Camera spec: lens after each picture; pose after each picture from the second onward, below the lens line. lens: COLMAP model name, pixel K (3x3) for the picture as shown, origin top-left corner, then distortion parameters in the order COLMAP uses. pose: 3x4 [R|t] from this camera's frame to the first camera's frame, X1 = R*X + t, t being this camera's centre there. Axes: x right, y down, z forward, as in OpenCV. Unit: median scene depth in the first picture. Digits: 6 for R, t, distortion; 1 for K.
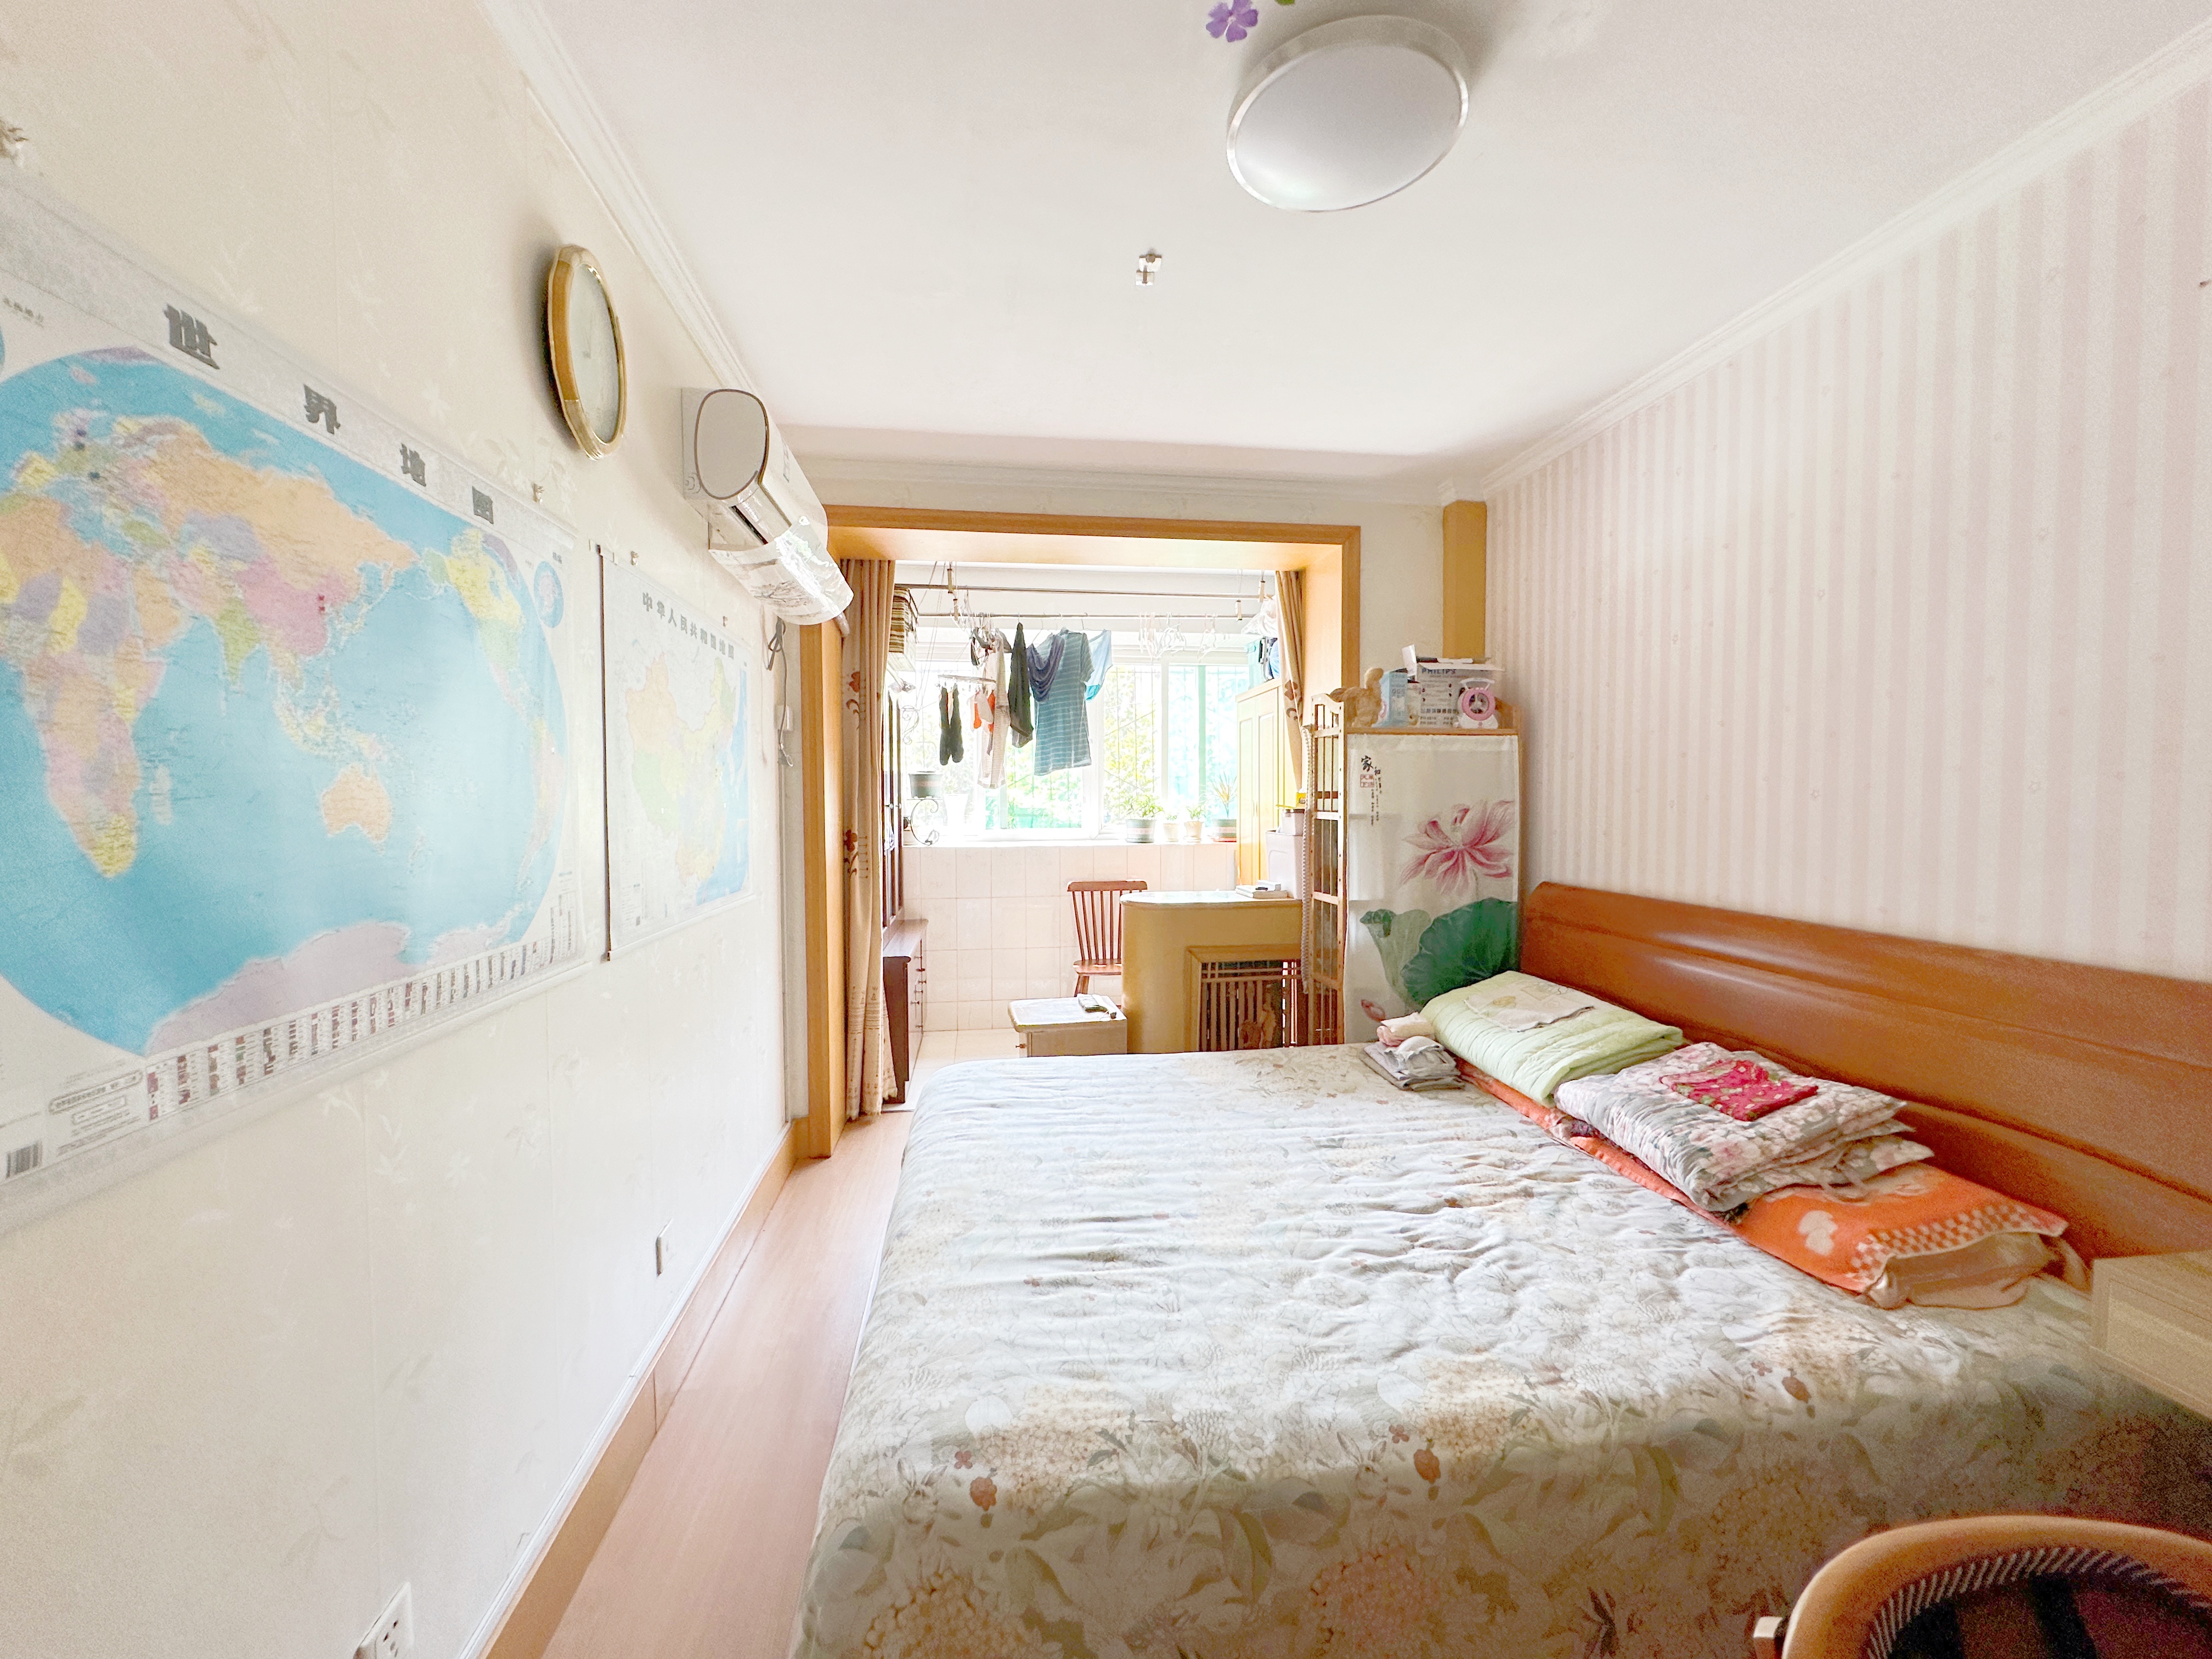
lens RADIAL K [[890.6, 0, 1102.3], [0, 890.6, 829.1], [0, 0, 1]] dist [0.000057, -0.000033]
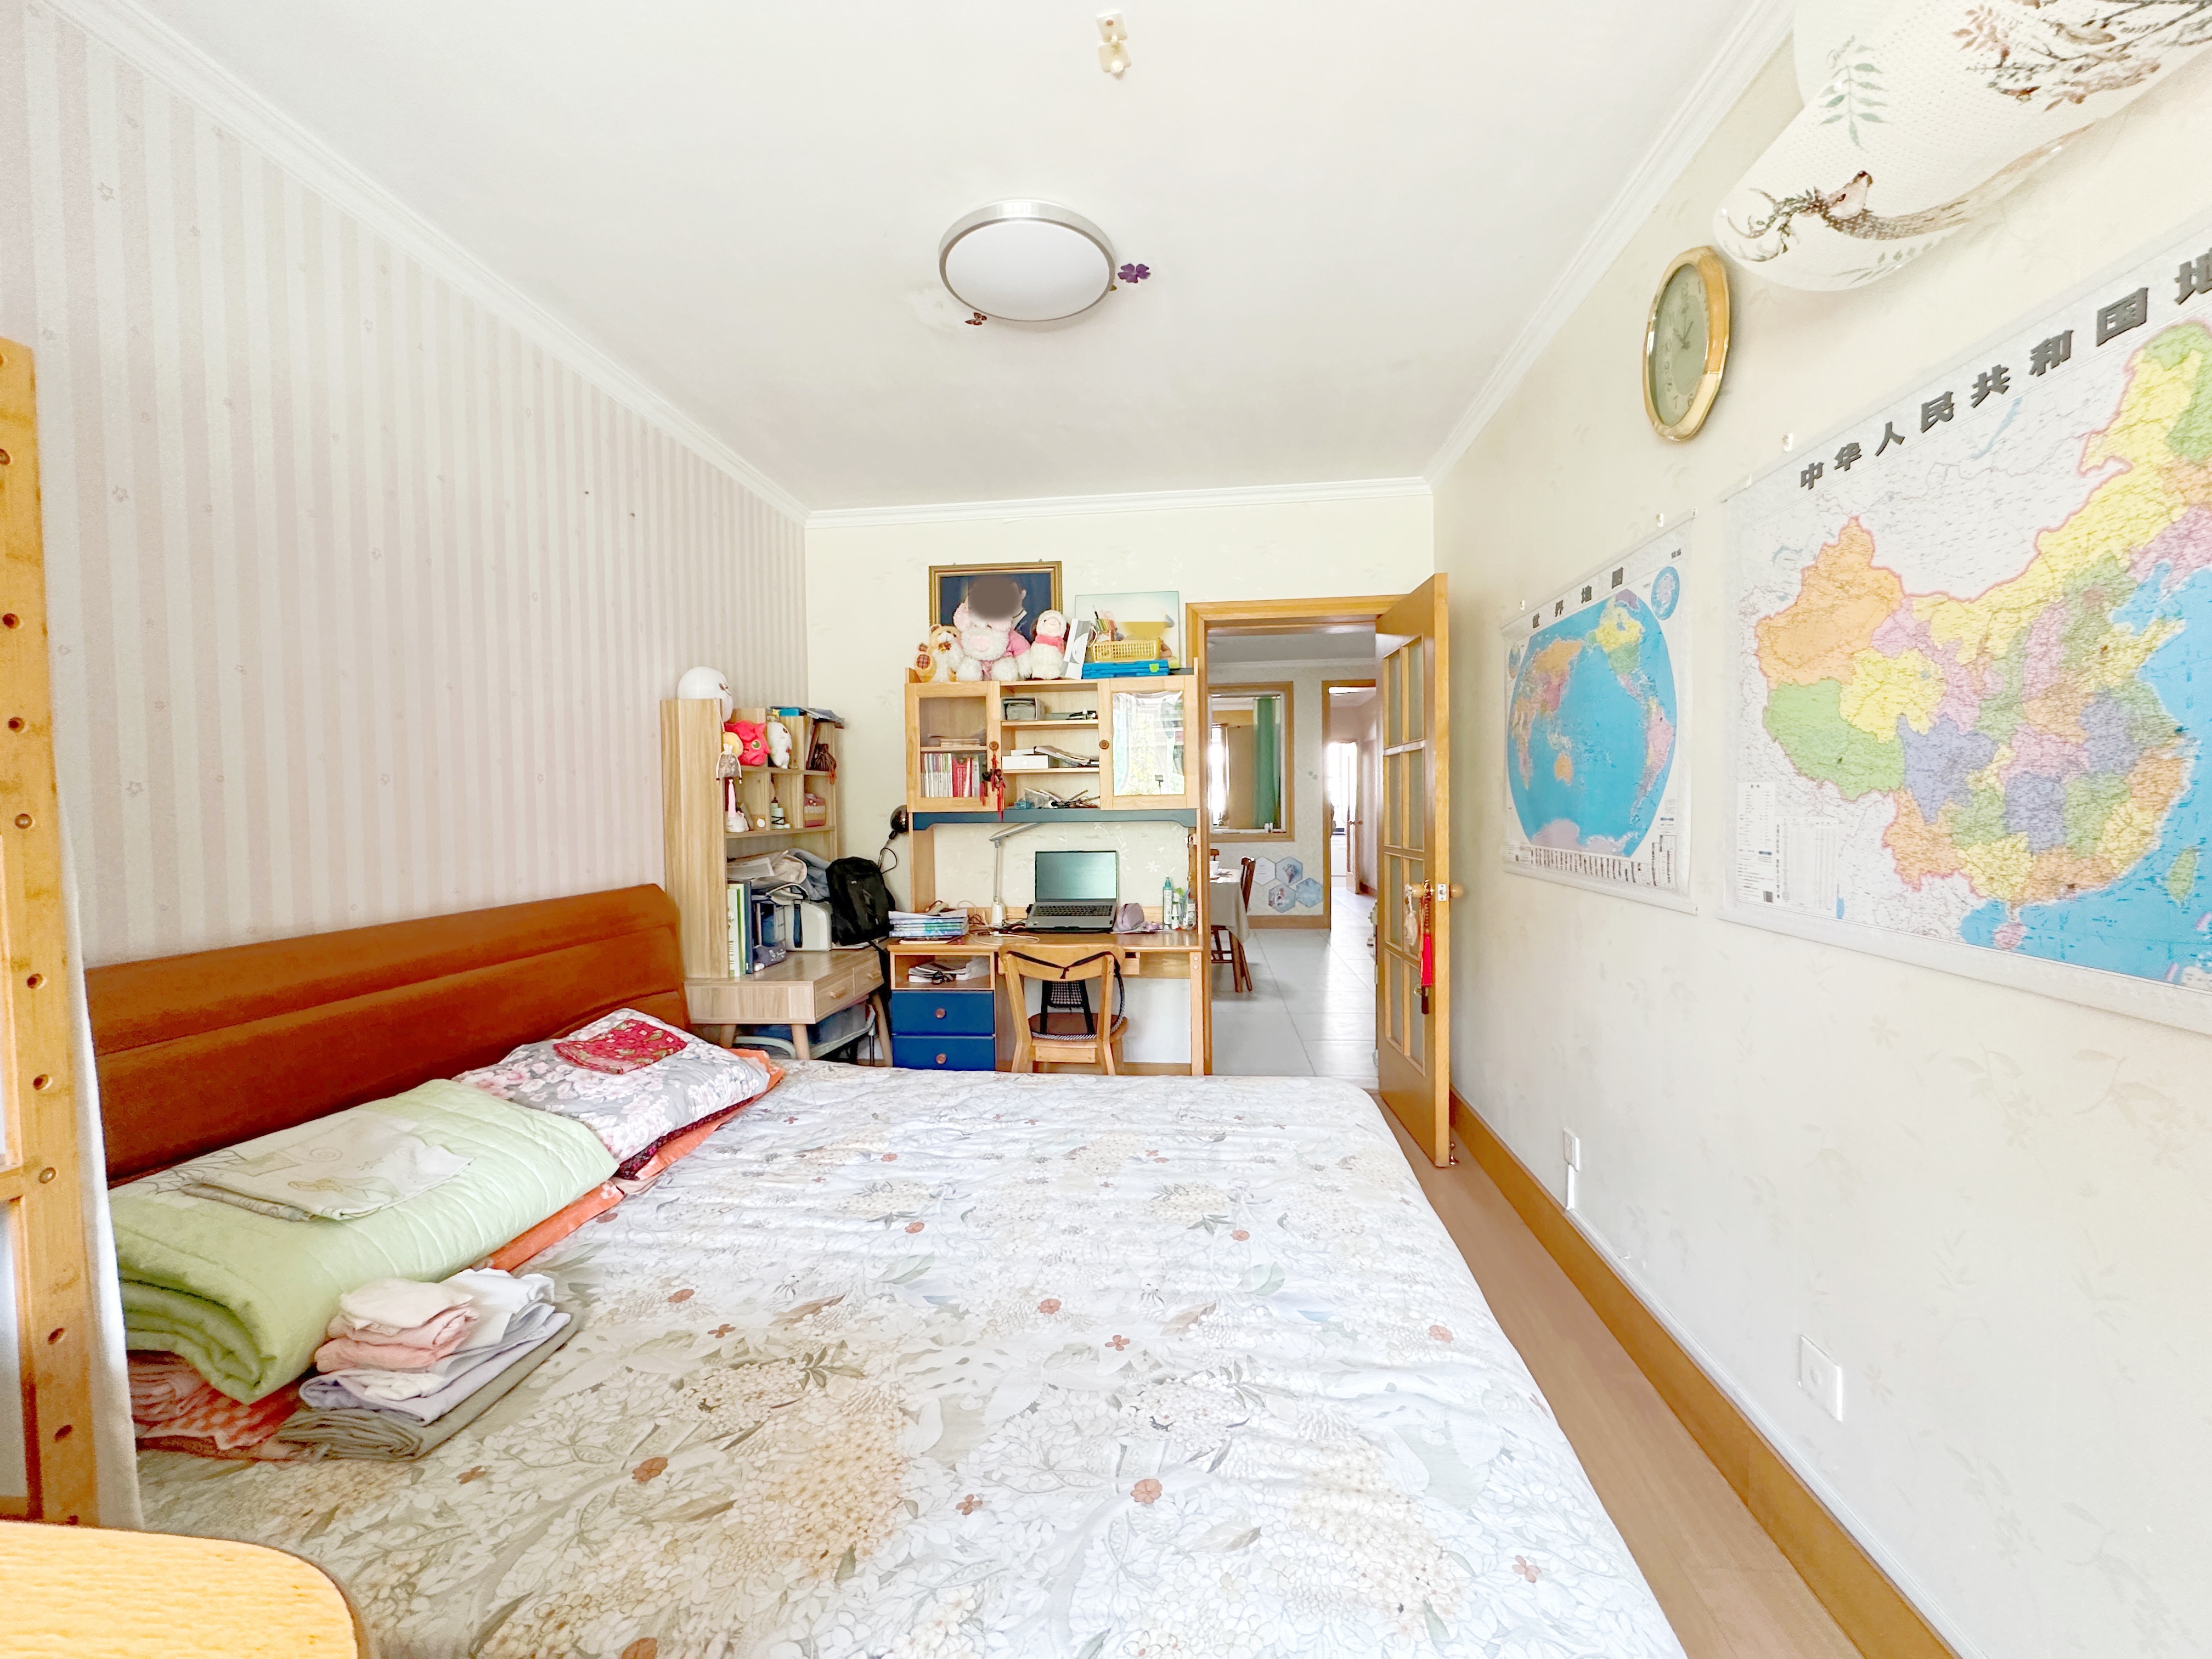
lens RADIAL K [[890.6, 0, 1105.3], [0, 890.6, 836.4], [0, 0, 1]] dist [0.000057, -0.000033]
pose [[-0.972790, 0.010747, 0.231439, -0.106023], [0.028632, 0.996843, 0.074057, -0.028739], [-0.229913, 0.078668, -0.970027, 1.780182]]
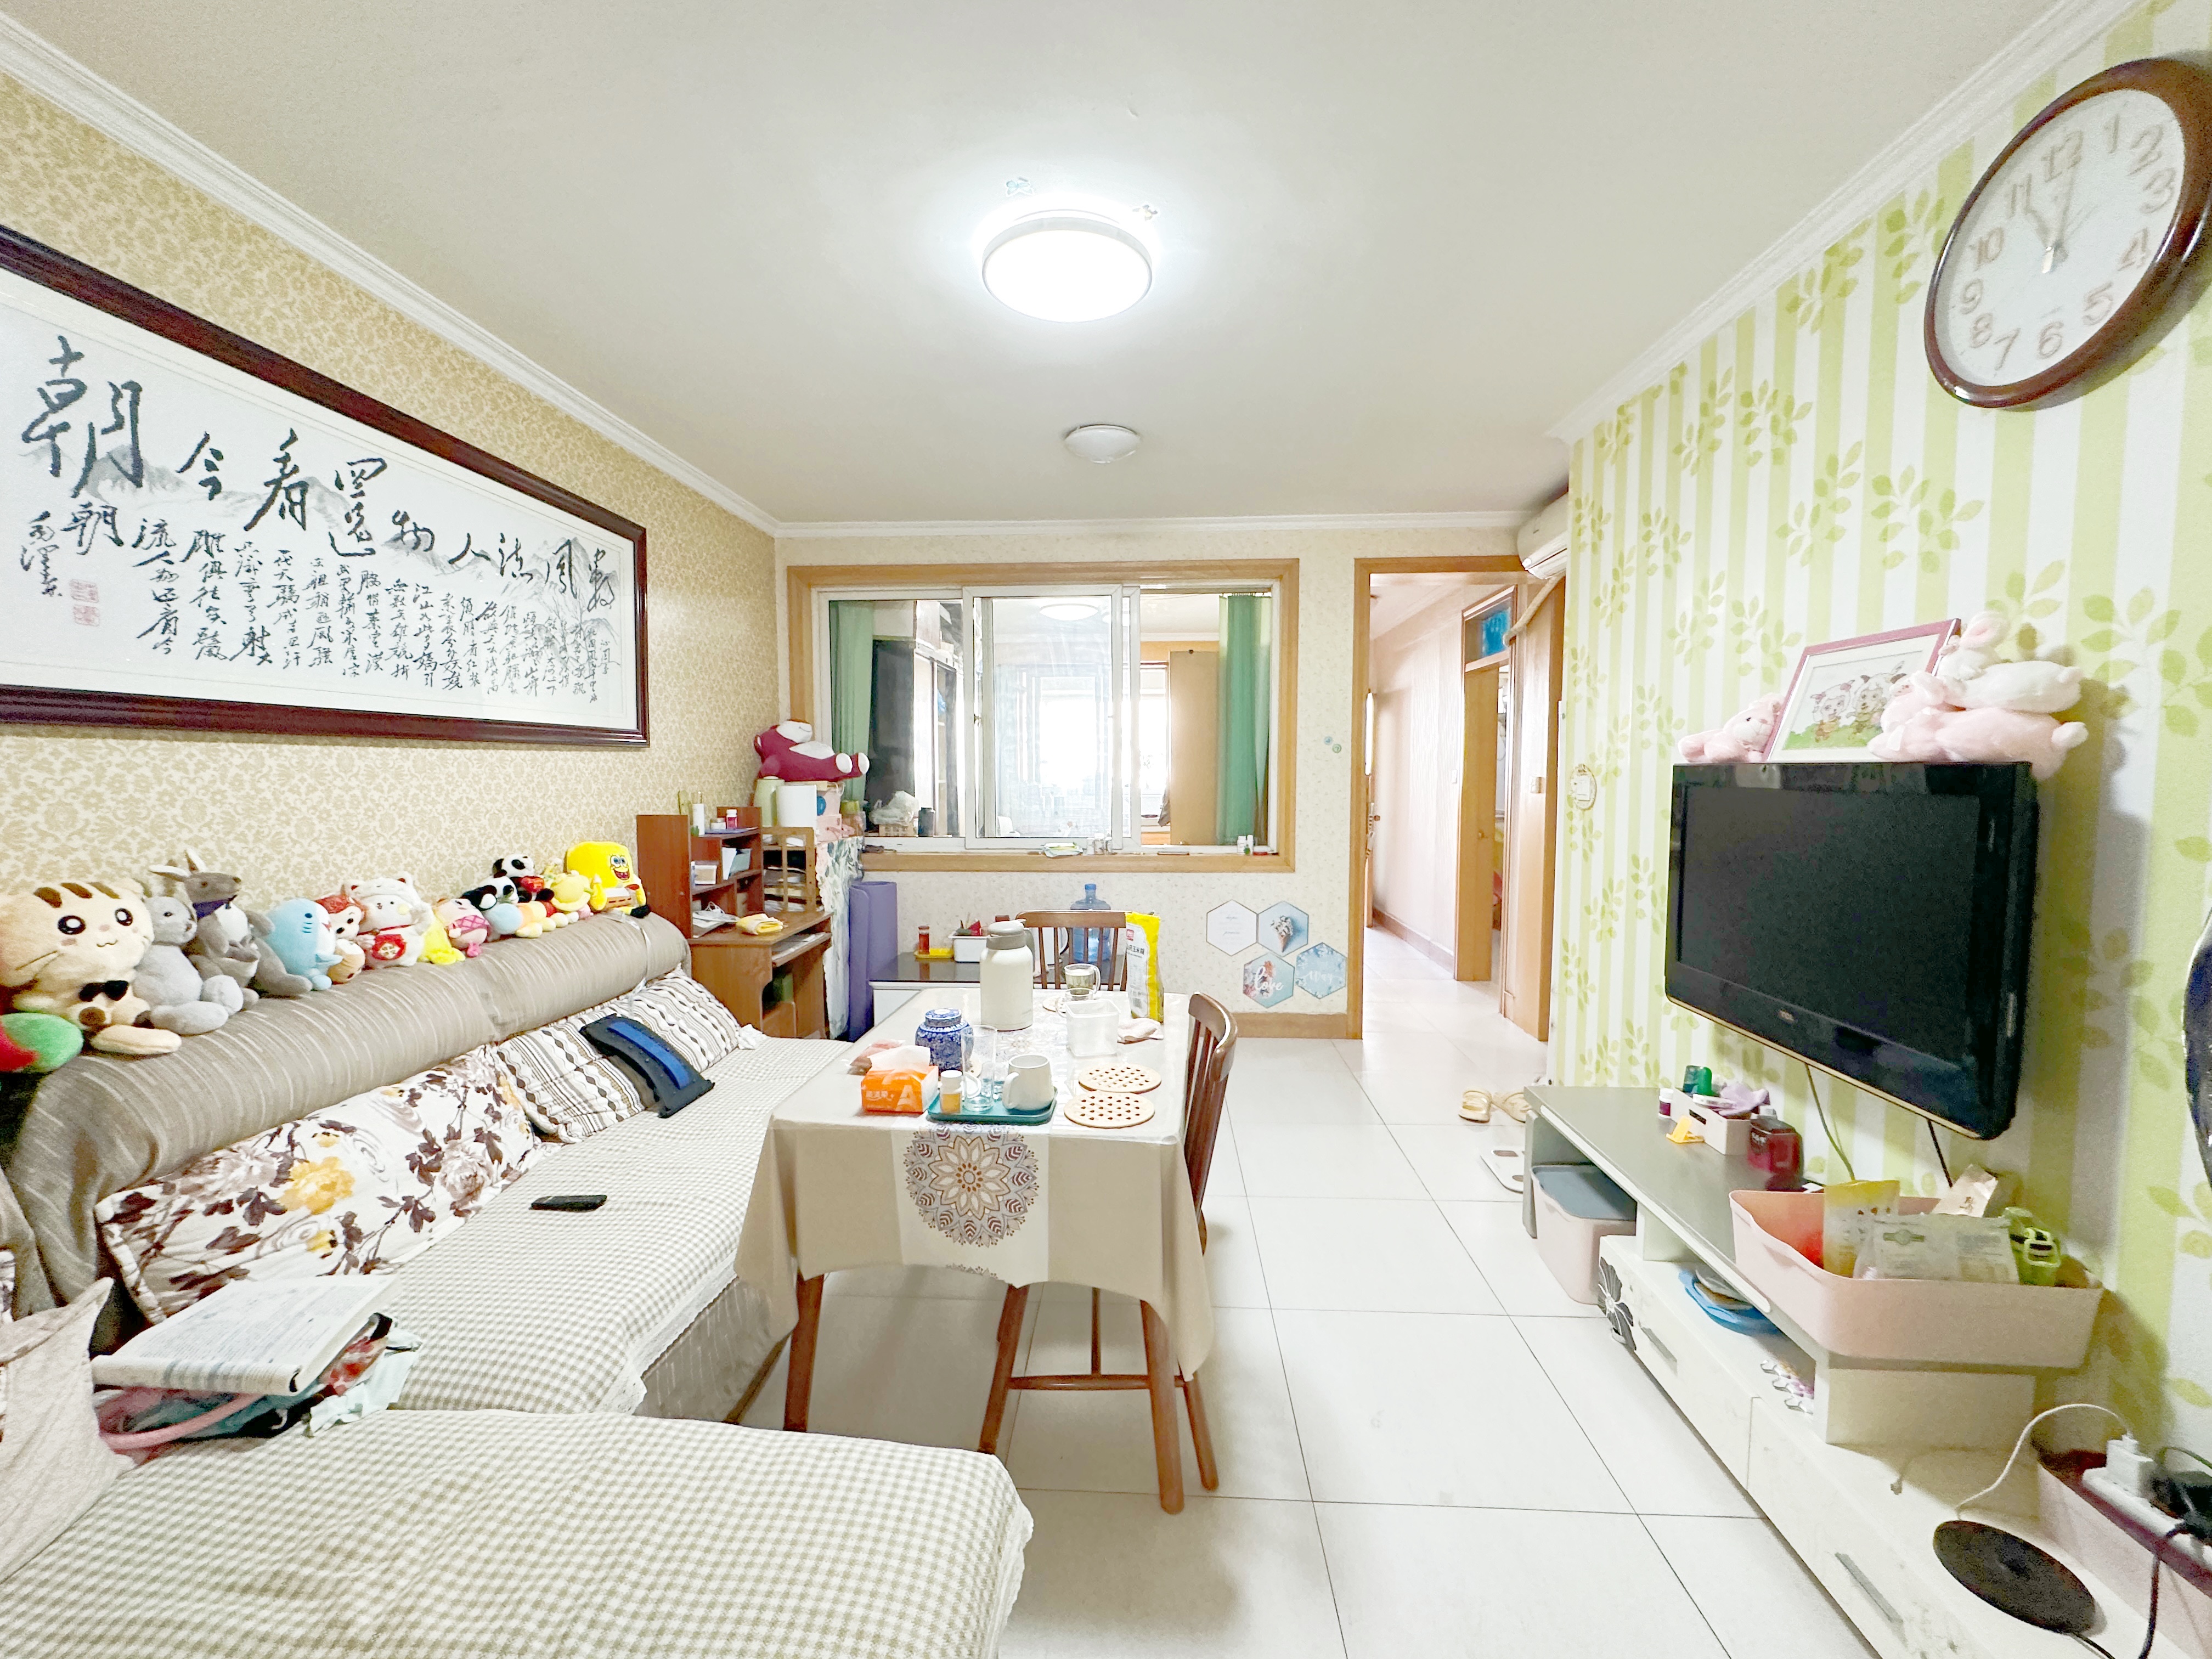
lens RADIAL K [[890.6, 0, 1103.6], [0, 890.6, 824.5], [0, 0, 1]] dist [0.000057, -0.000033]
pose [[-0.984748, -0.011339, 0.173614, -0.064290], [0.005305, 0.995454, 0.095100, -0.020507], [-0.173903, 0.094571, -0.980211, 1.318579]]
